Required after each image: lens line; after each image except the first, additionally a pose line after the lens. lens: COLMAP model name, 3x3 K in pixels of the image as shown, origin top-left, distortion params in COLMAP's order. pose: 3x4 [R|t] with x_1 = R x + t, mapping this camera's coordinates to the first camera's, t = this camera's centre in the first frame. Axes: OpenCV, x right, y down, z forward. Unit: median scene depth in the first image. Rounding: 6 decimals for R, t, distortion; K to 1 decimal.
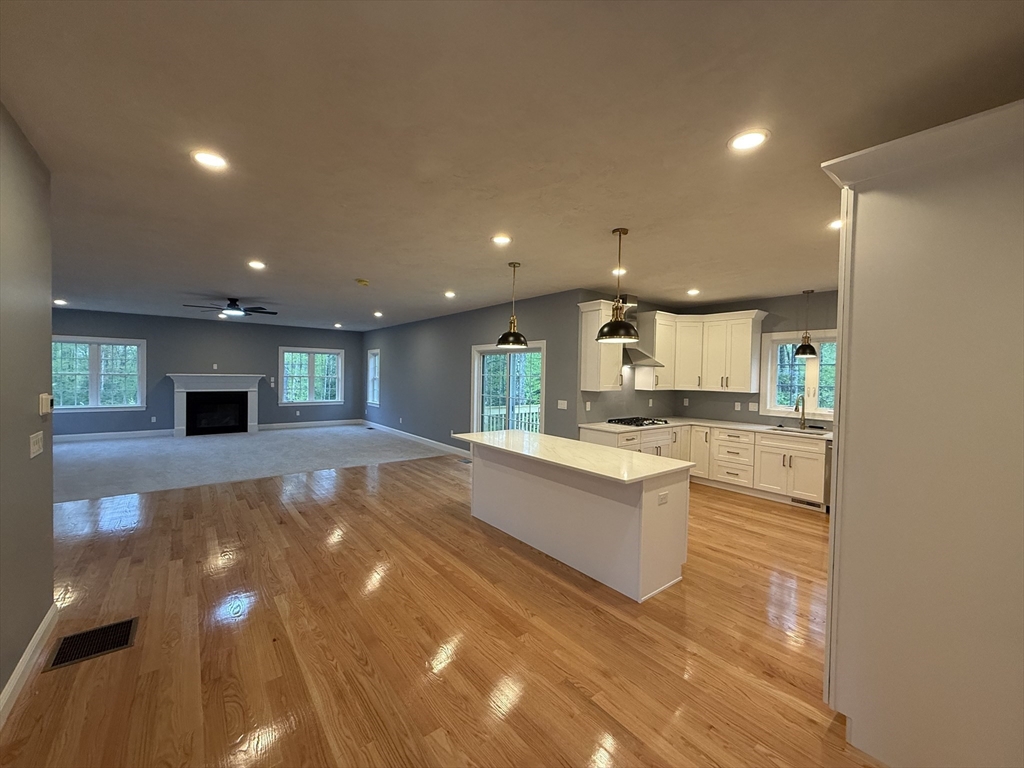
lens RADIAL K [[405.8, 0, 508.7], [0, 405.8, 381.0], [0, 0, 1]] dist [0.001529, -0.000090]
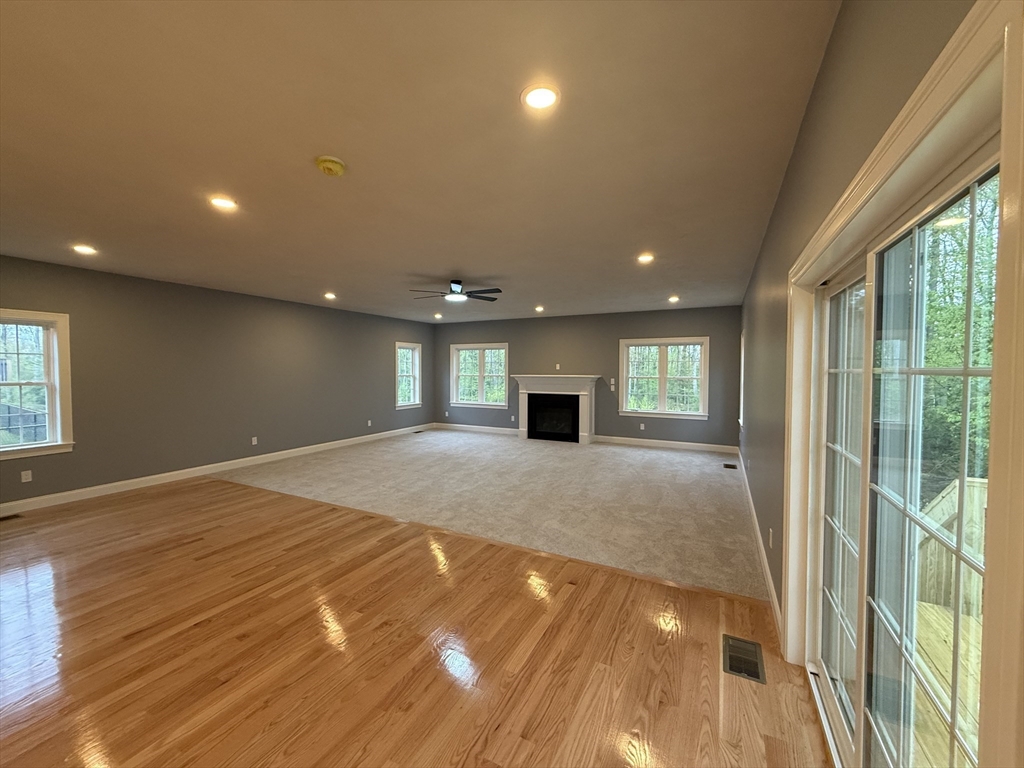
lens RADIAL K [[405.8, 0, 508.7], [0, 405.8, 381.0], [0, 0, 1]] dist [0.001529, -0.000090]
pose [[0.410338, 0.007485, -0.911903, 0.125028], [-0.011296, 0.999931, 0.003124, -0.008401], [0.911864, 0.009019, 0.410394, 0.915176]]
